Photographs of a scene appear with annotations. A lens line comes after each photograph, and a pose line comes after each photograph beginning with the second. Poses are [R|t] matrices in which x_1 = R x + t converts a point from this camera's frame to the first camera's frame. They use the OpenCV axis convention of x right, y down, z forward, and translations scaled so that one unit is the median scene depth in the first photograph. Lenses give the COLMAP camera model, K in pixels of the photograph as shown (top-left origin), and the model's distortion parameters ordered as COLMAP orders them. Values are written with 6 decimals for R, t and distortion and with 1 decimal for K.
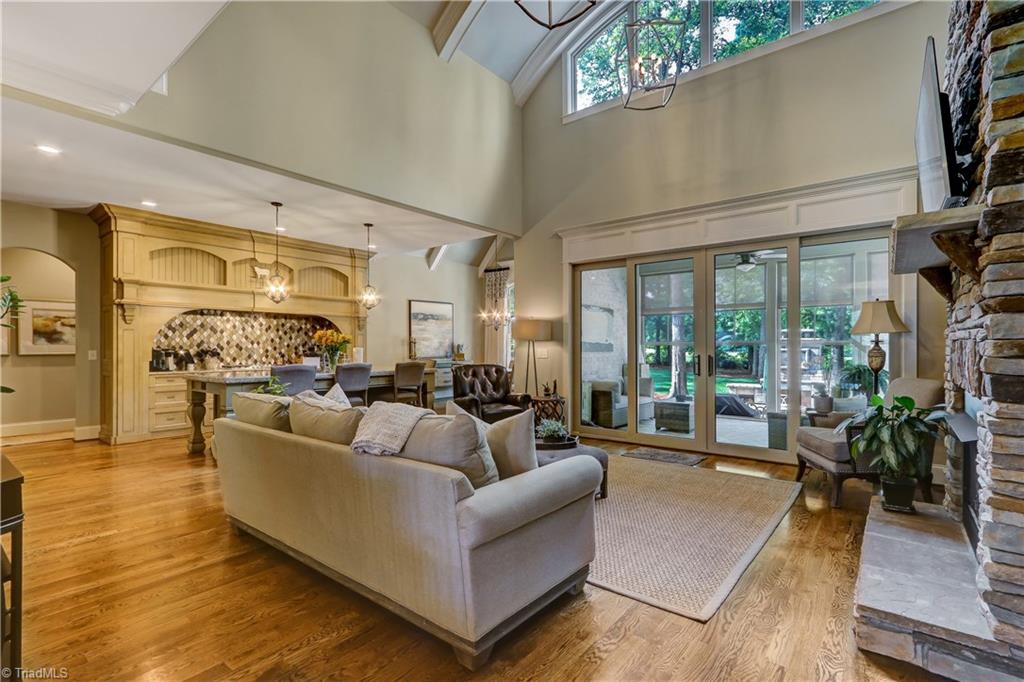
lens RADIAL K [[476.4, 0, 507.7], [0, 476.4, 347.2], [0, 0, 1]] dist [-0.000795, 0.005659]
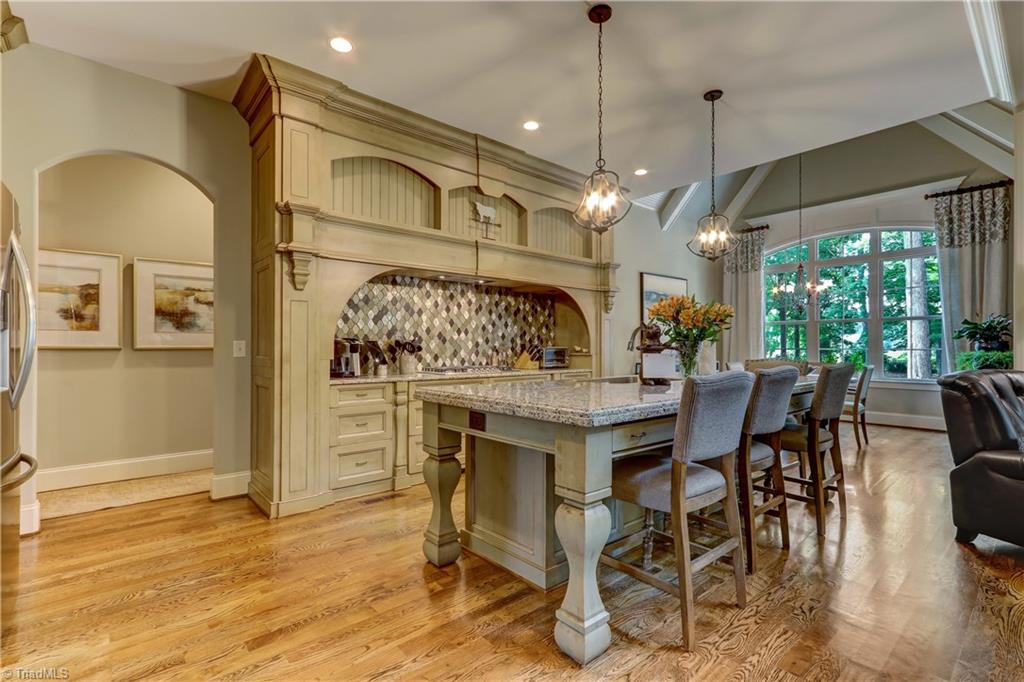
lens RADIAL K [[476.4, 0, 511.8], [0, 476.4, 345.2], [0, 0, 1]] dist [-0.000795, 0.005659]
pose [[0.984174, 0.001520, -0.177198, -0.385232], [-0.002132, 0.999992, -0.003264, 0.011678], [0.177192, 0.003590, 0.984170, 0.427708]]
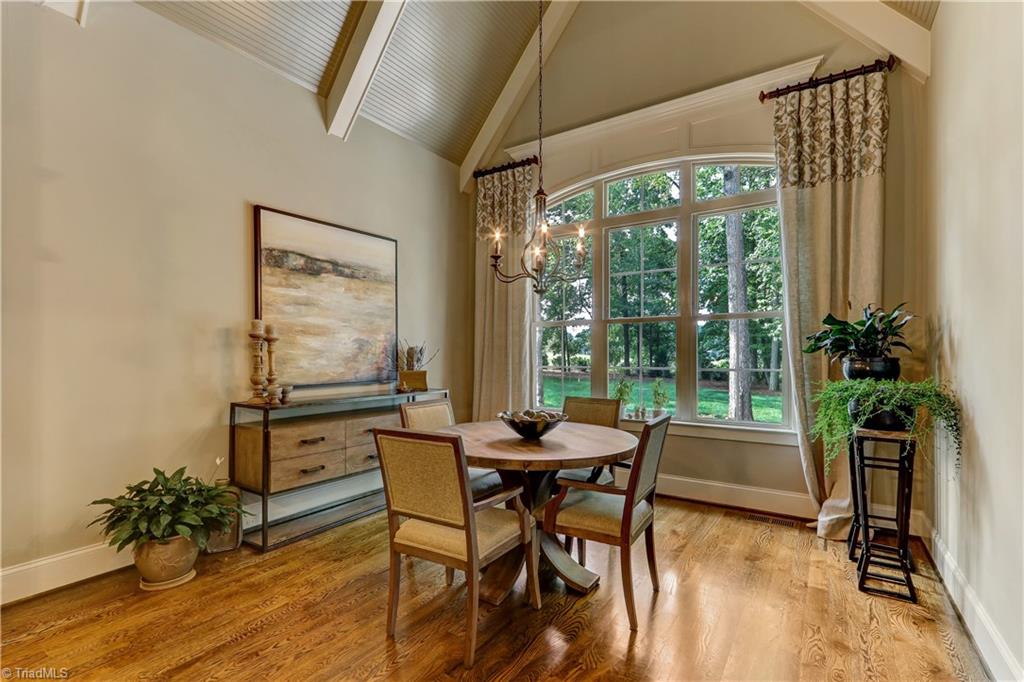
lens RADIAL K [[476.4, 0, 526.2], [0, 476.4, 355.8], [0, 0, 1]] dist [-0.000795, 0.005659]
pose [[0.992525, 0.004293, 0.121962, -0.092407], [-0.004441, 0.999990, 0.000945, 0.000368], [-0.121957, -0.001480, 0.992534, 0.965272]]
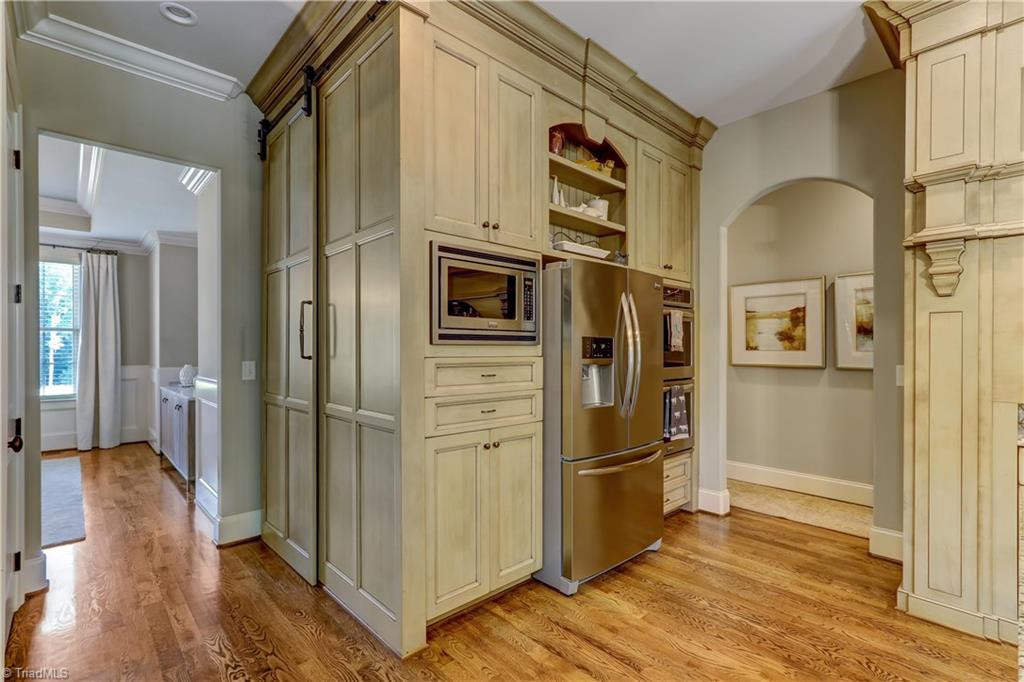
lens RADIAL K [[476.4, 0, 506.2], [0, 476.4, 349.8], [0, 0, 1]] dist [-0.000795, 0.005659]
pose [[-0.148768, 0.003766, -0.988865, -0.319702], [-0.000755, 0.999992, 0.003922, -0.007839], [0.988872, 0.001330, -0.148764, 0.601179]]
